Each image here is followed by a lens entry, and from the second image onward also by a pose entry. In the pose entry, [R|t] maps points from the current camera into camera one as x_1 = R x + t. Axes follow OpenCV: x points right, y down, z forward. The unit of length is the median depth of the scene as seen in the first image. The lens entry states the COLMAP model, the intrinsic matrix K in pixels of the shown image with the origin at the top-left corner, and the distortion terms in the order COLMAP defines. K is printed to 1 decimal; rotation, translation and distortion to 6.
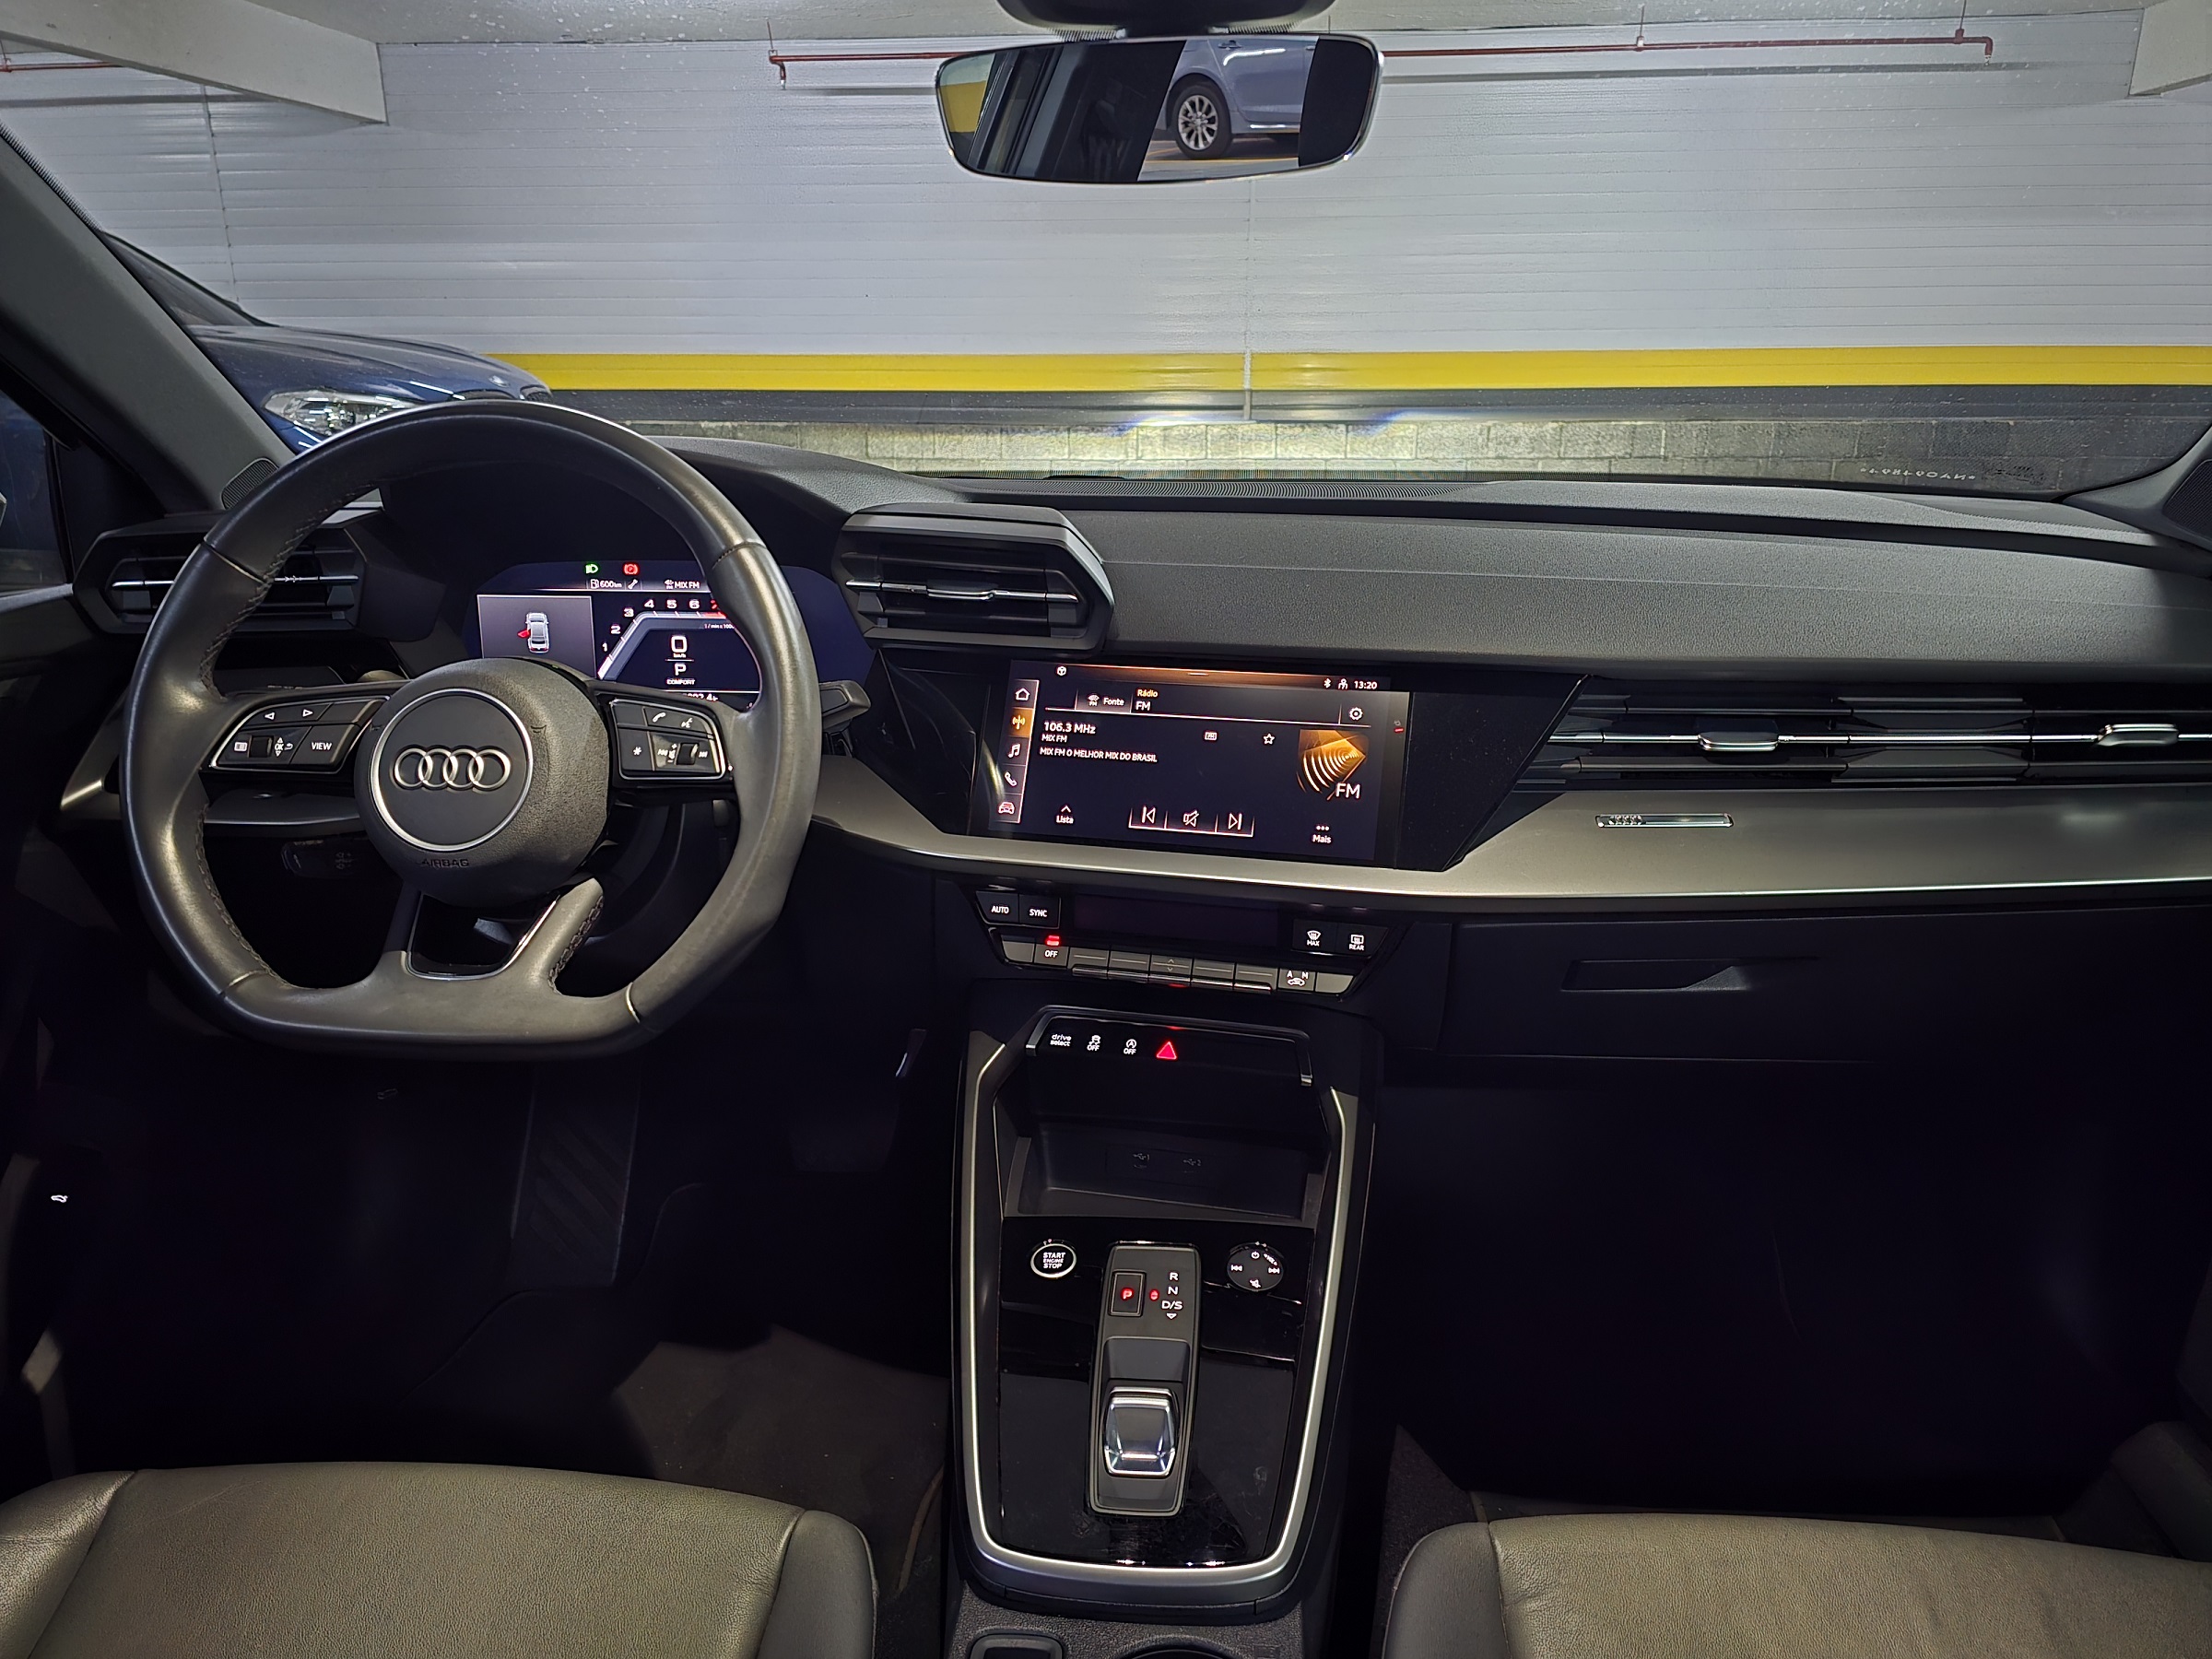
lens RADIAL K [[1579.6, 0, 1124.9], [0, 1579.6, 833.4], [0, 0, 1]] dist [0.084249, -0.067471]
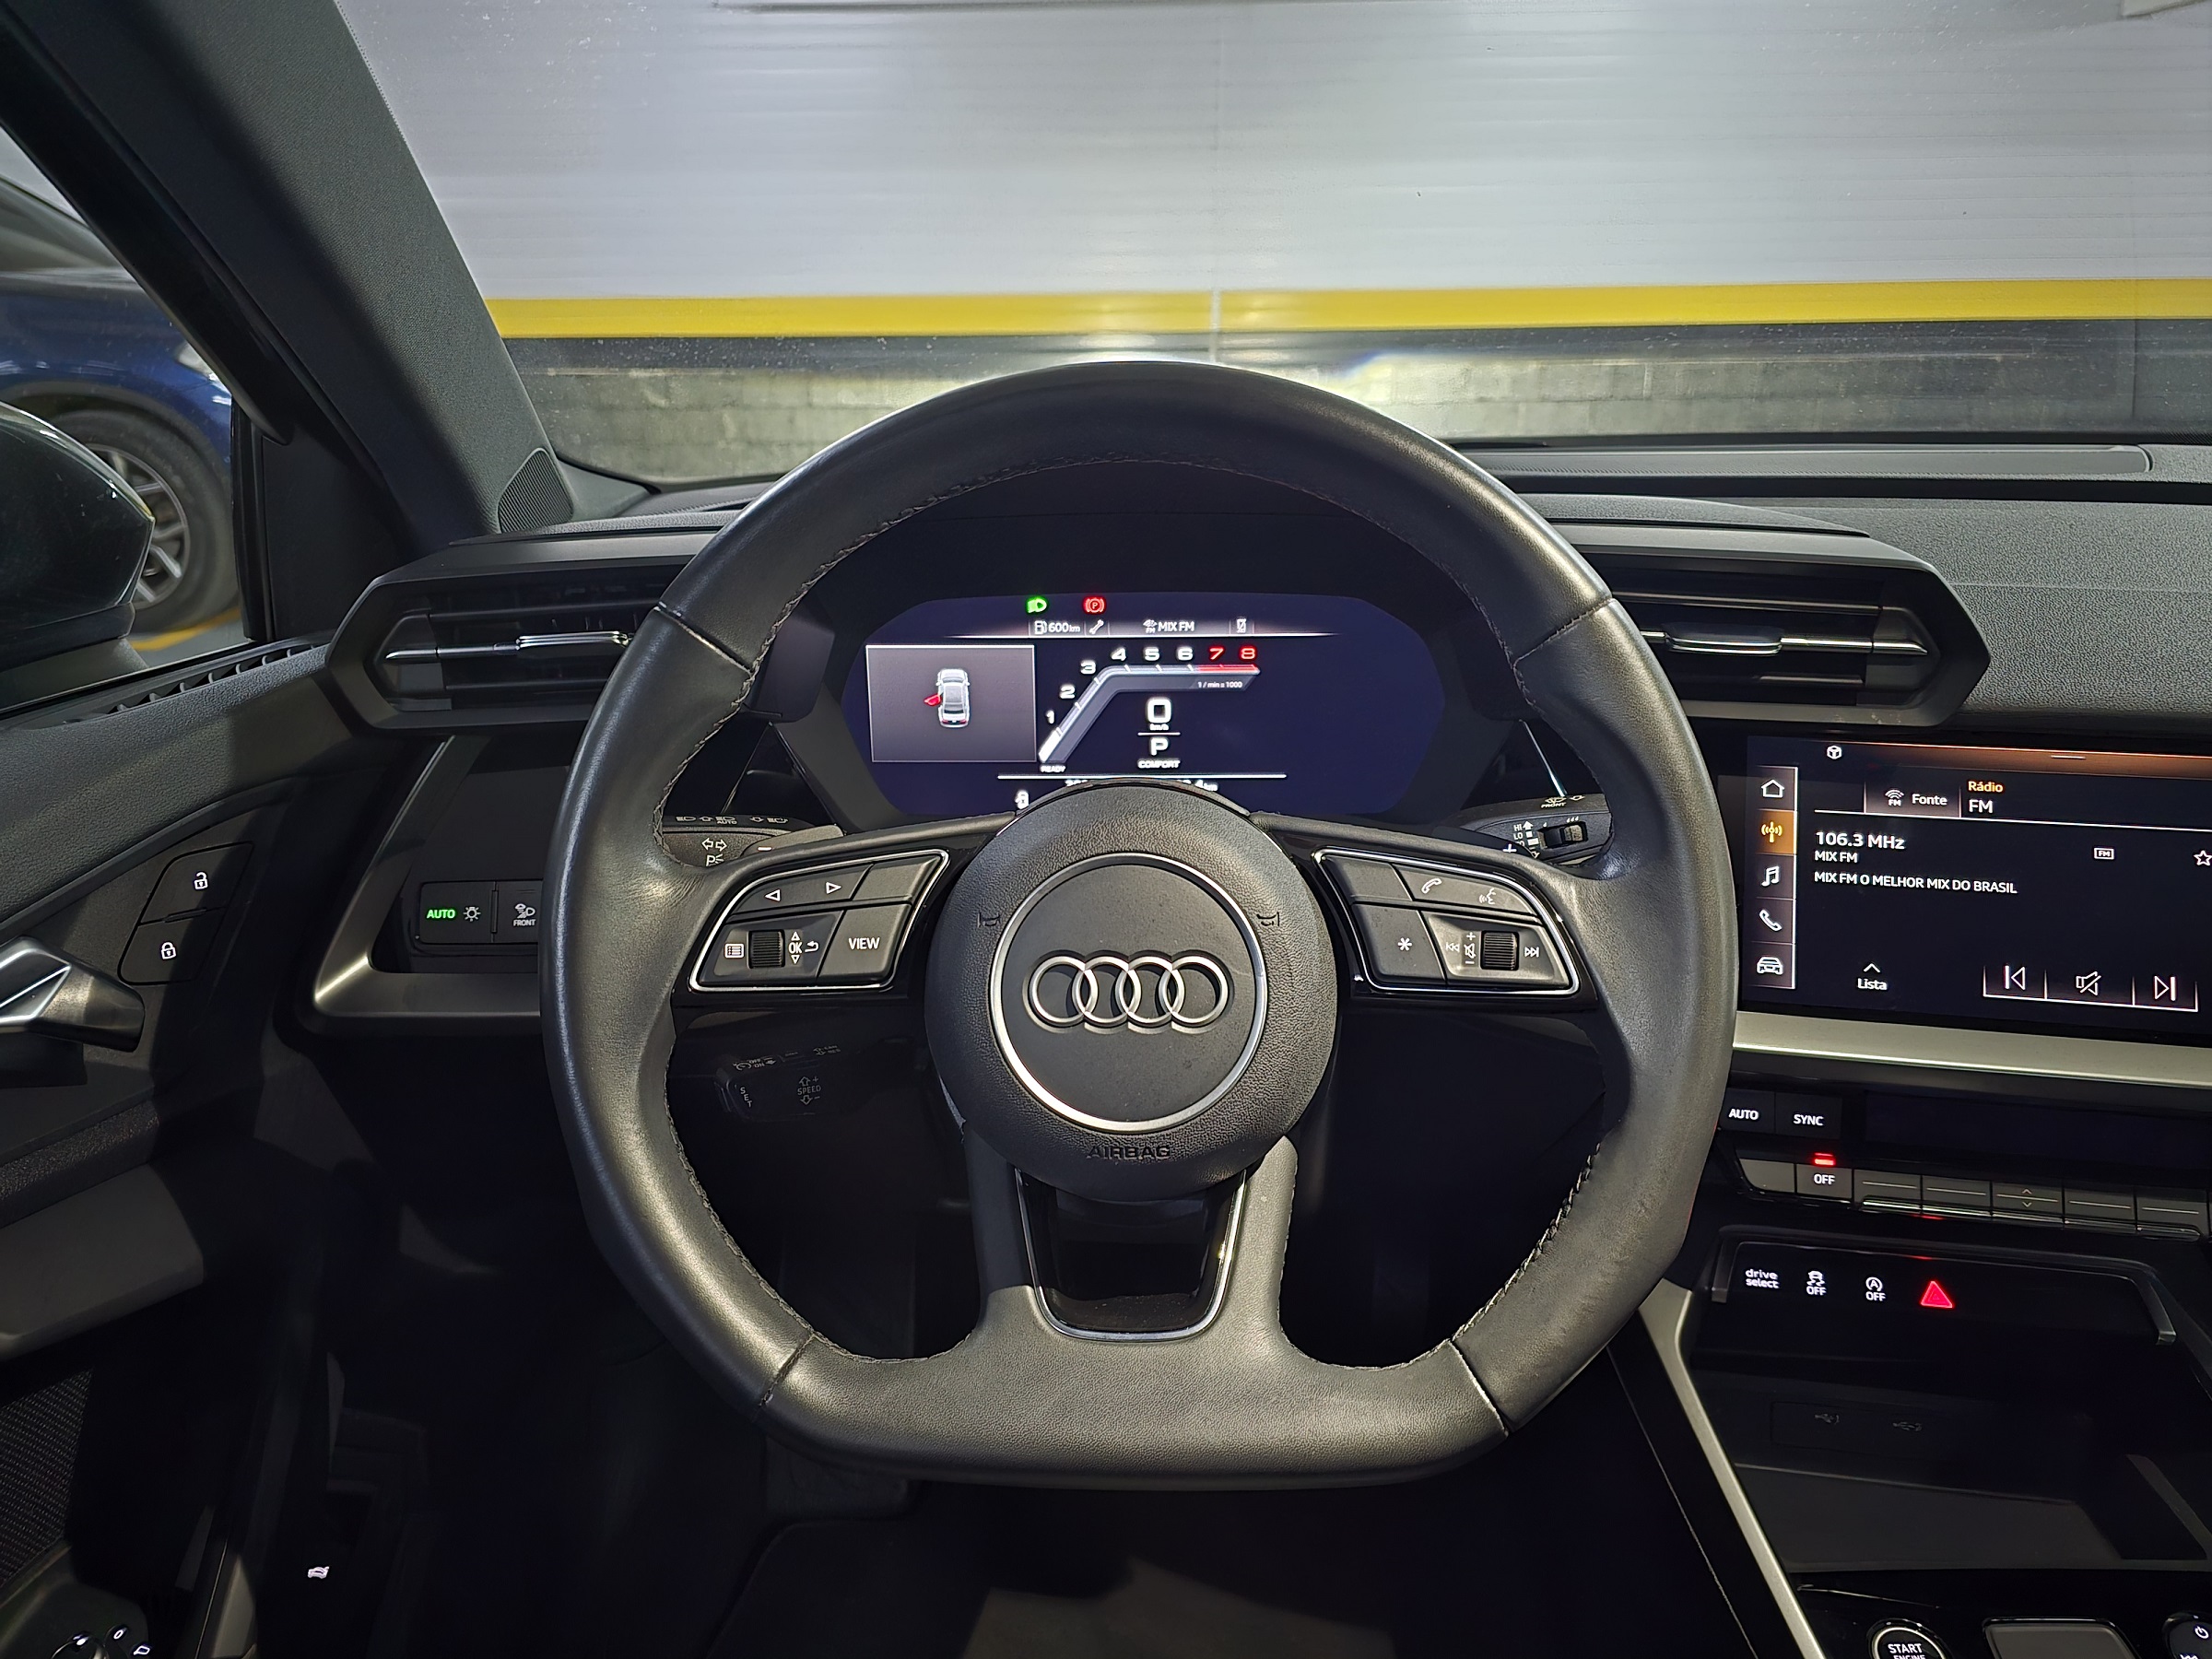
lens RADIAL K [[1579.6, 0, 1088.9], [0, 1579.6, 824.8], [0, 0, 1]] dist [0.084249, -0.067471]
pose [[0.997967, -0.025943, 0.058222, -0.392170], [0.024278, 0.999281, 0.029124, -0.100178], [-0.058936, -0.027651, 0.997879, 0.348079]]
